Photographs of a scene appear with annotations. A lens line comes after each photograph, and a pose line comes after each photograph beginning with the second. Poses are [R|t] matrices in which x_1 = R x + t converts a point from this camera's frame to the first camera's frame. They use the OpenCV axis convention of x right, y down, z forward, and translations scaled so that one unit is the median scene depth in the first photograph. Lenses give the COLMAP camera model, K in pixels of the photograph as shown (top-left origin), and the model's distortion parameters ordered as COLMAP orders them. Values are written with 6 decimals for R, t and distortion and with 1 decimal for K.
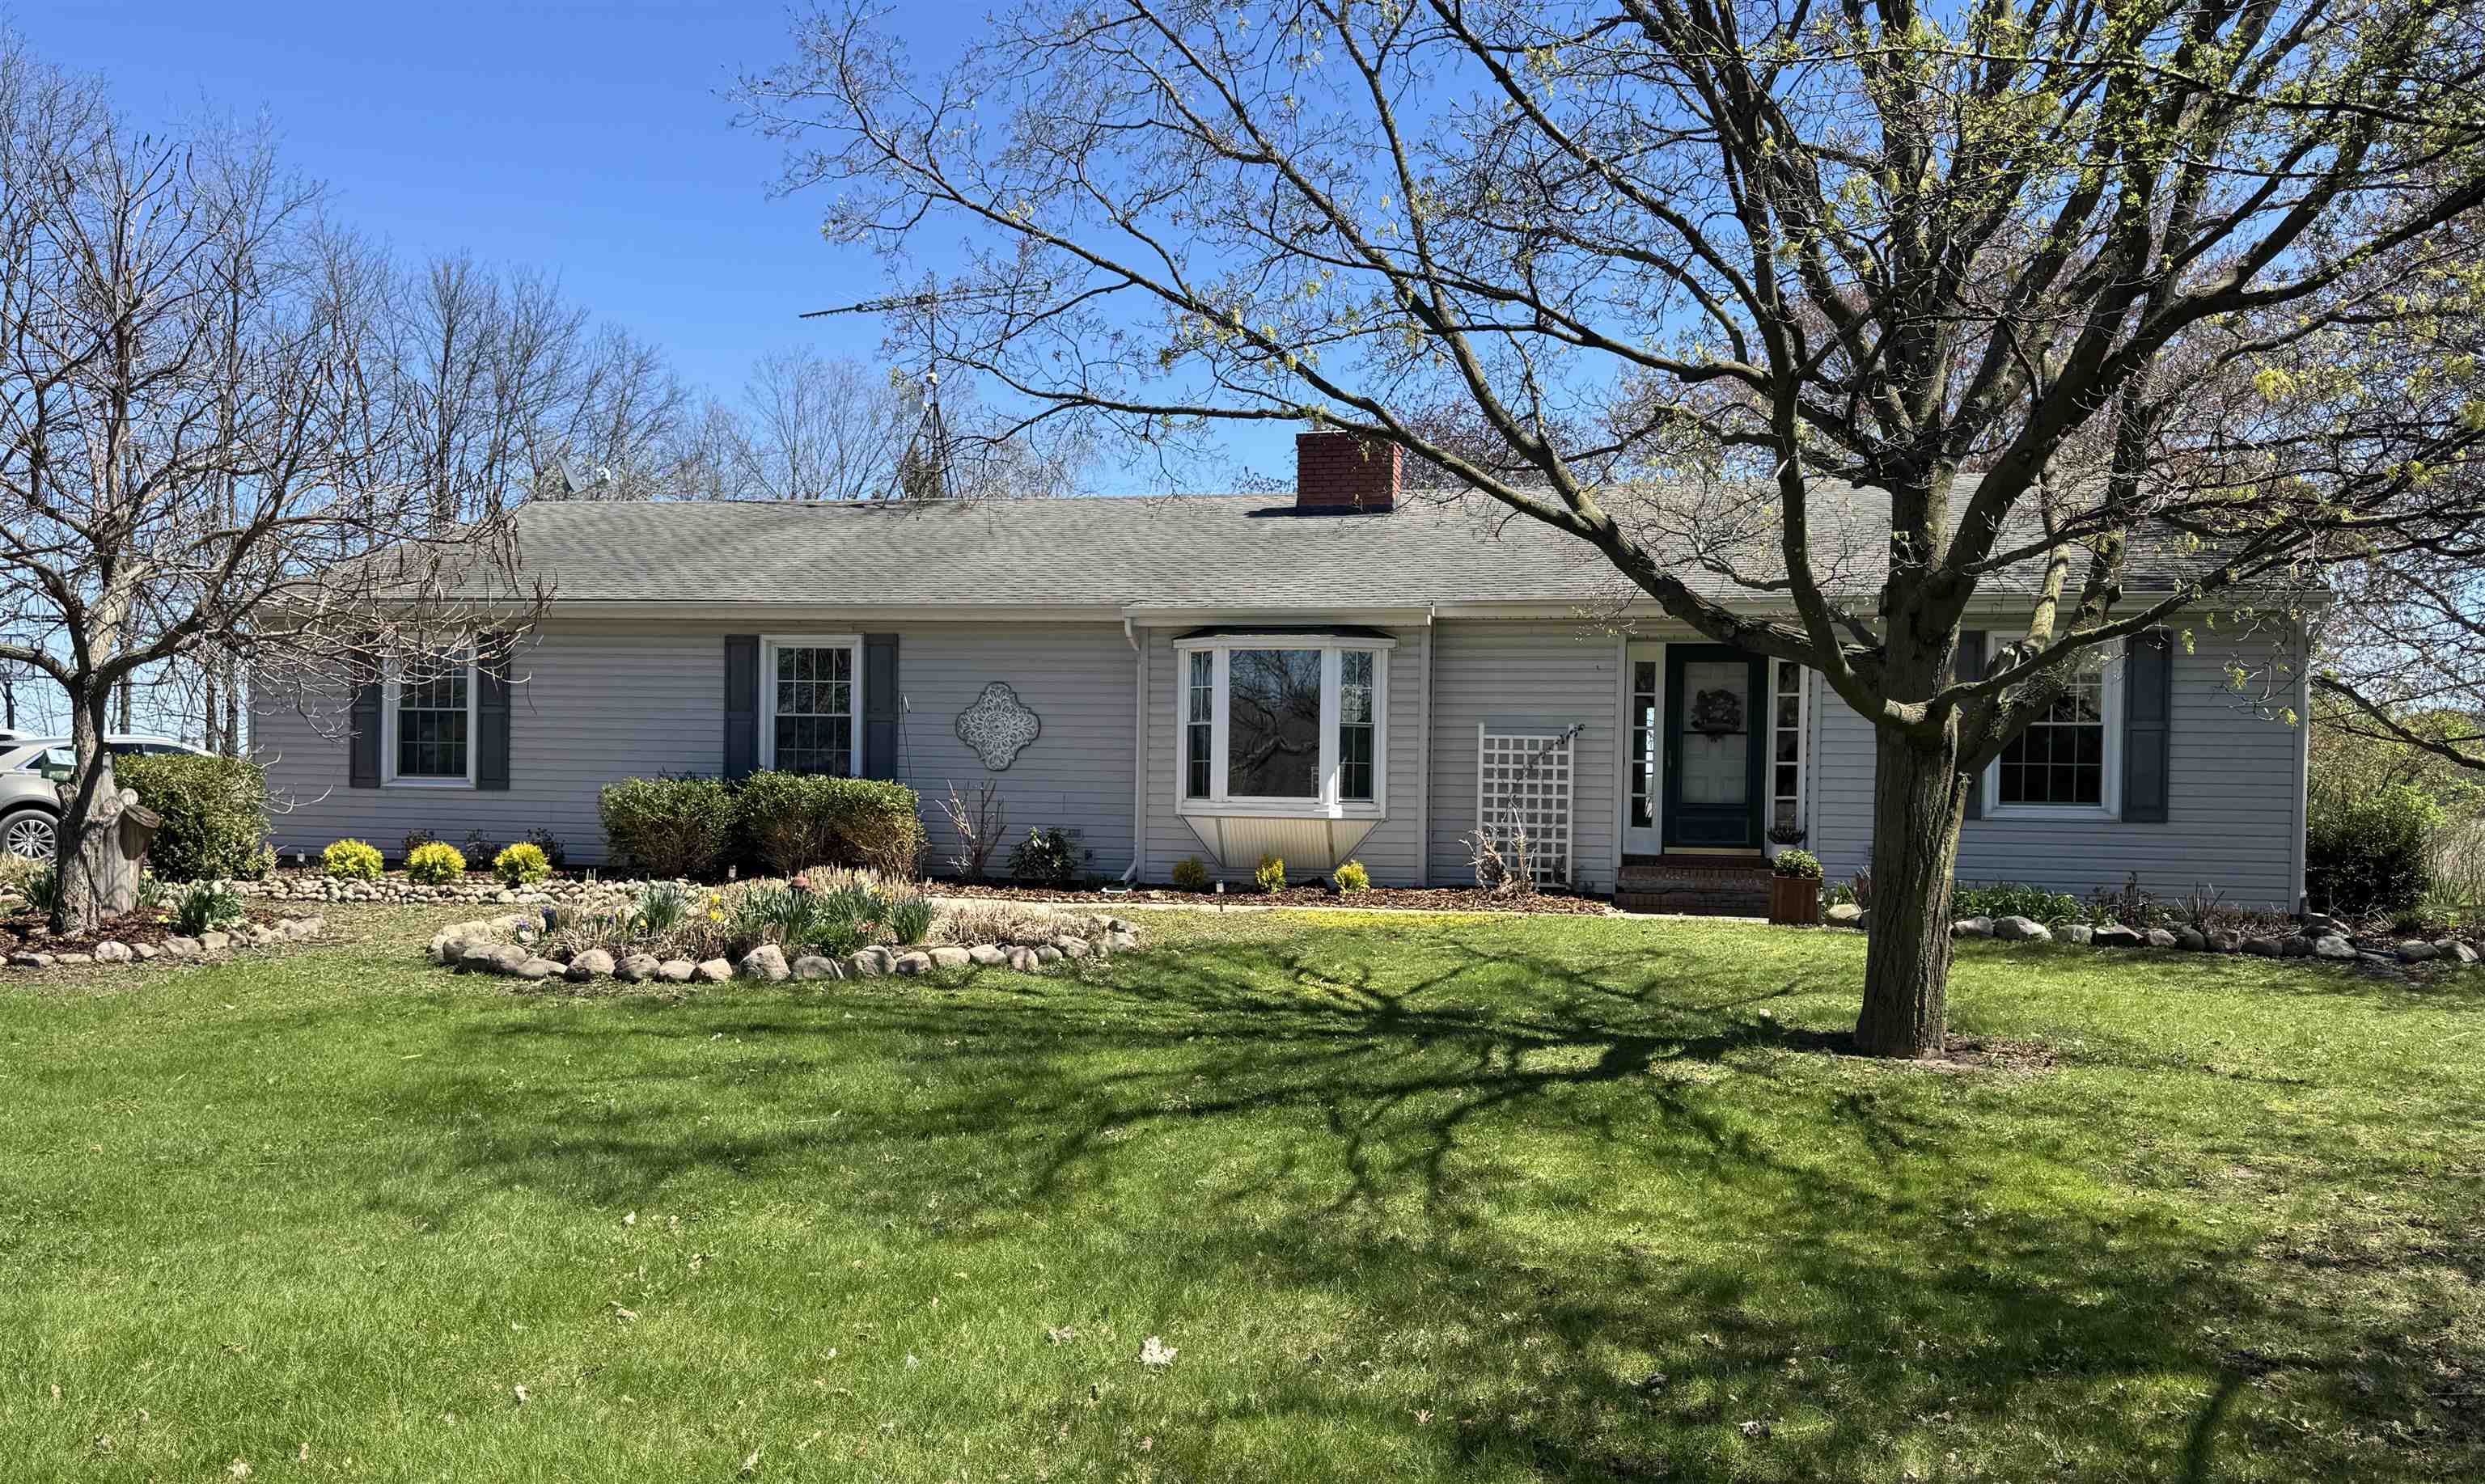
lens RADIAL K [[1753.6, 0, 1175.2], [0, 1753.6, 784.0], [0, 0, 1]] dist [0.095960, -0.231414]
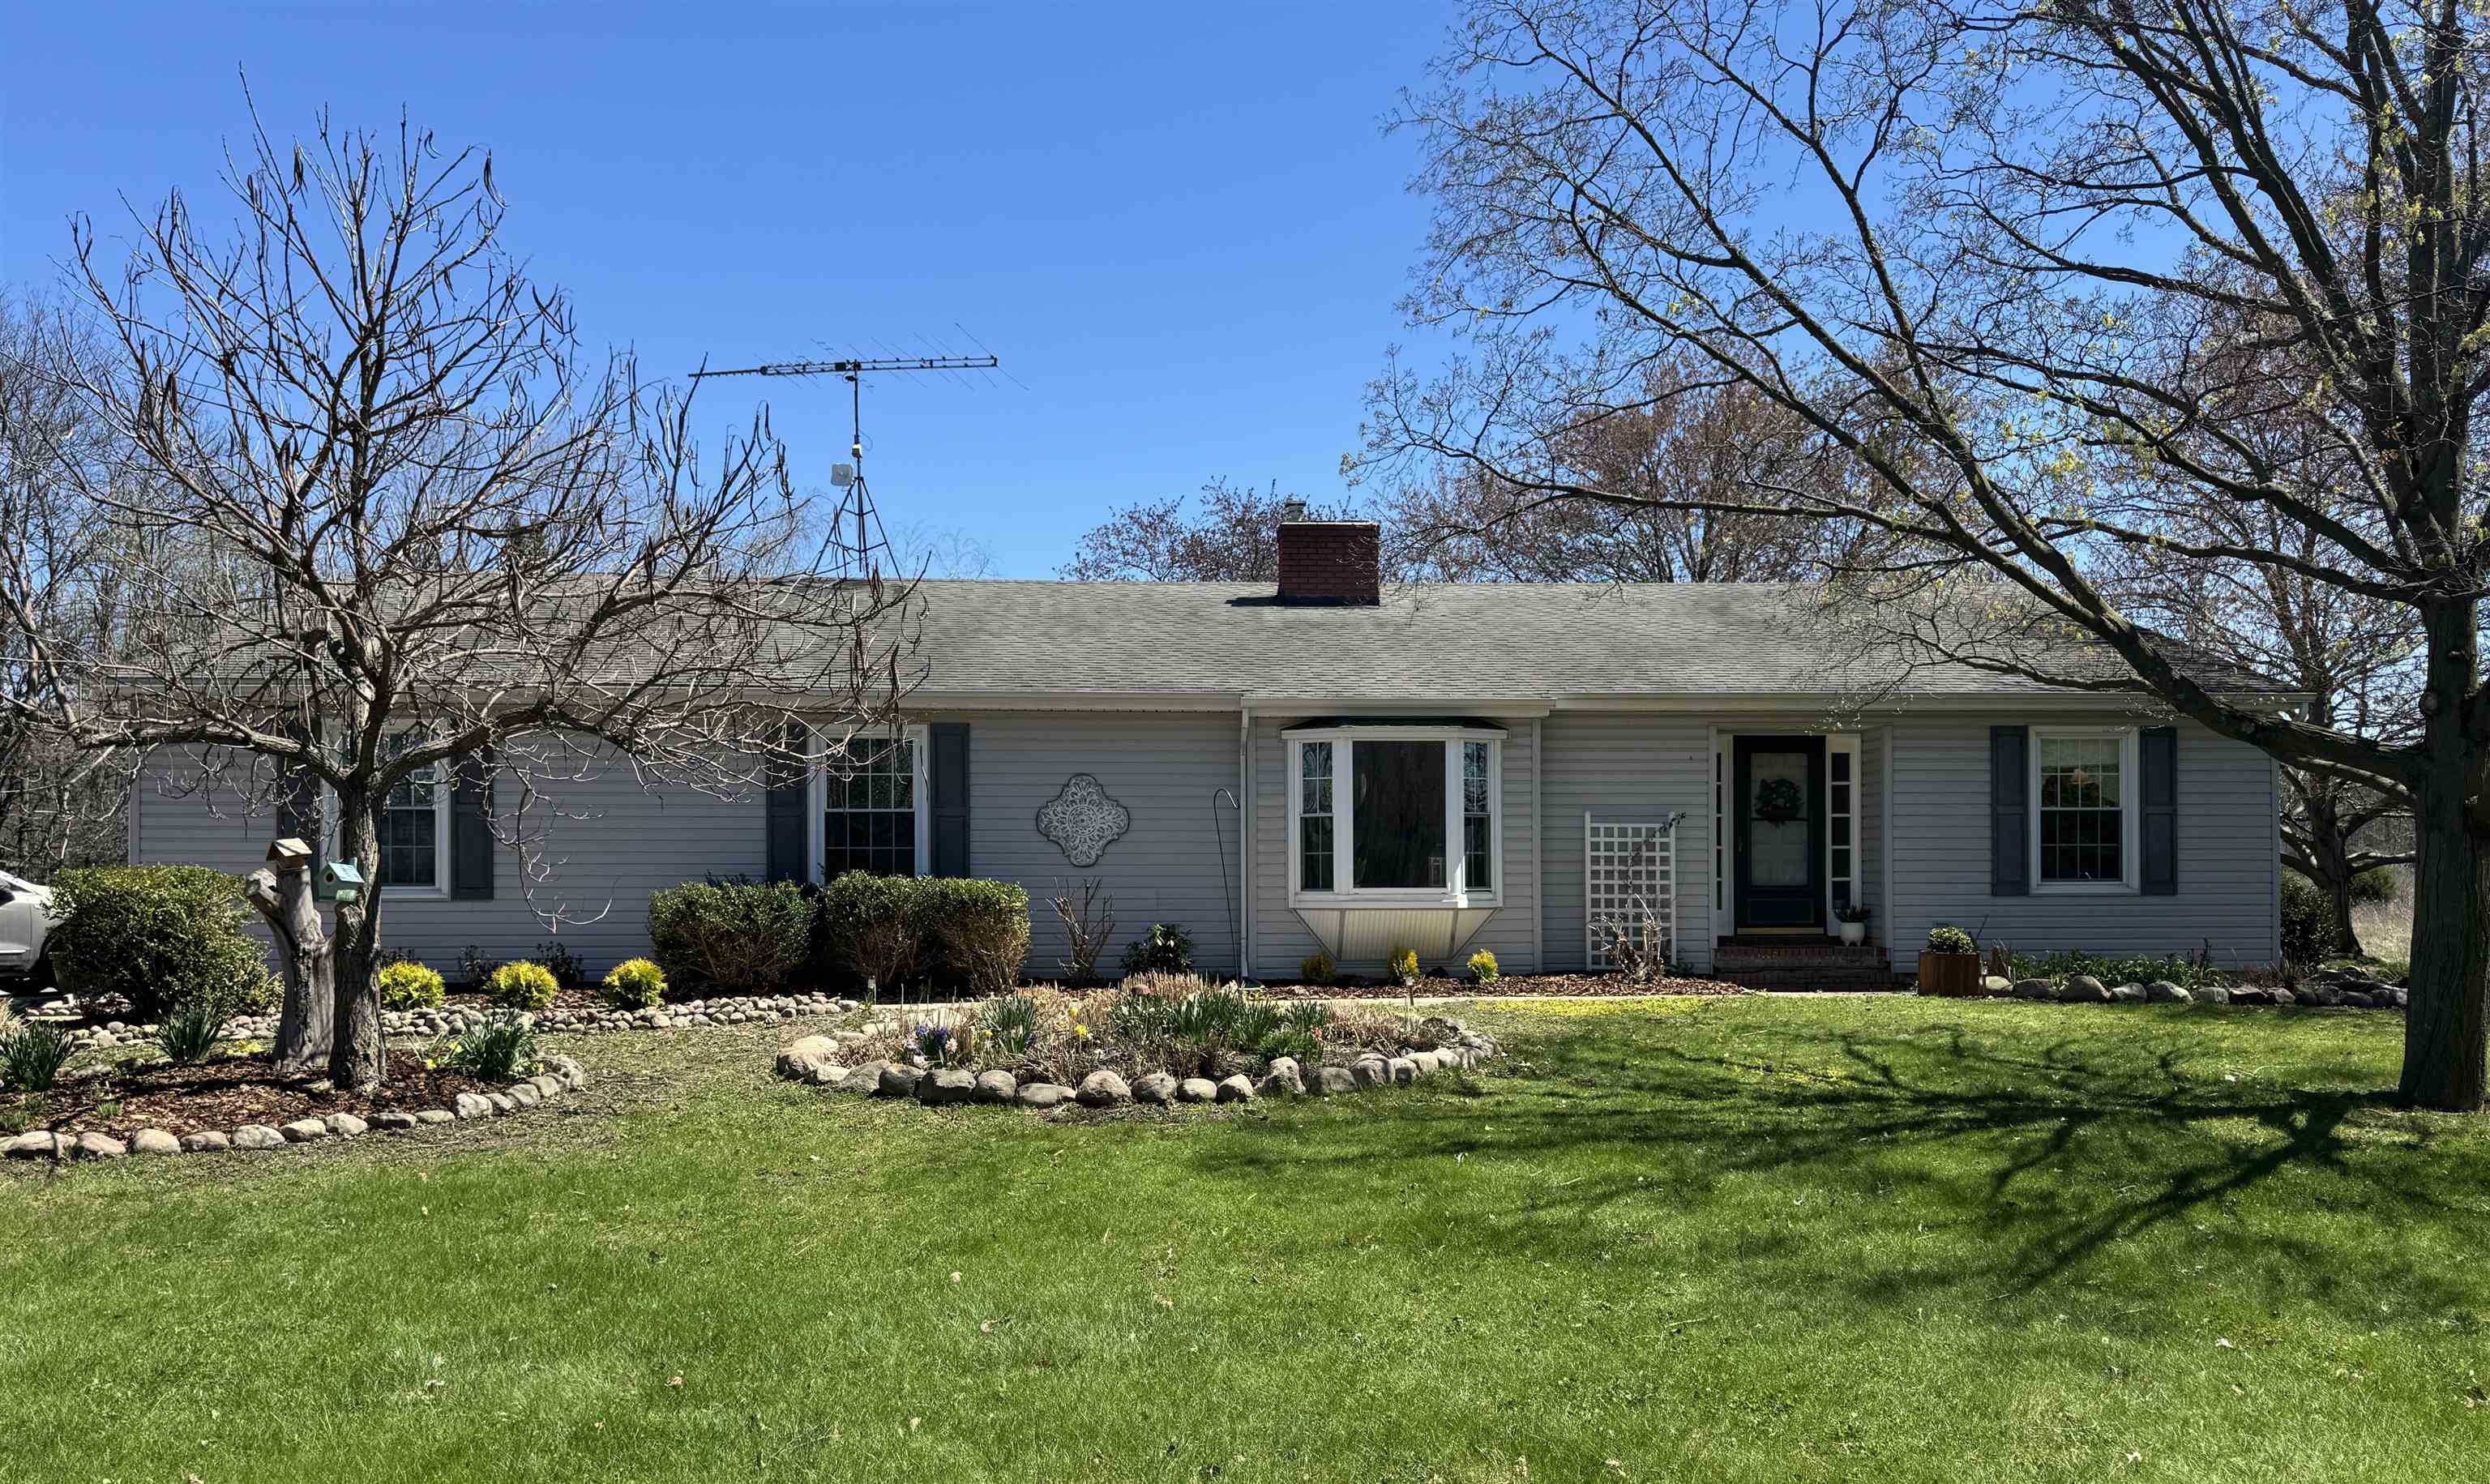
lens RADIAL K [[1757.3, 0, 1177.6], [0, 1757.3, 784.1], [0, 0, 1]] dist [0.095960, -0.231414]
pose [[0.965226, -0.005825, 0.261353, -0.328229], [0.019115, 0.998648, -0.048338, -0.005615], [-0.260718, 0.051653, 0.964032, 0.067879]]
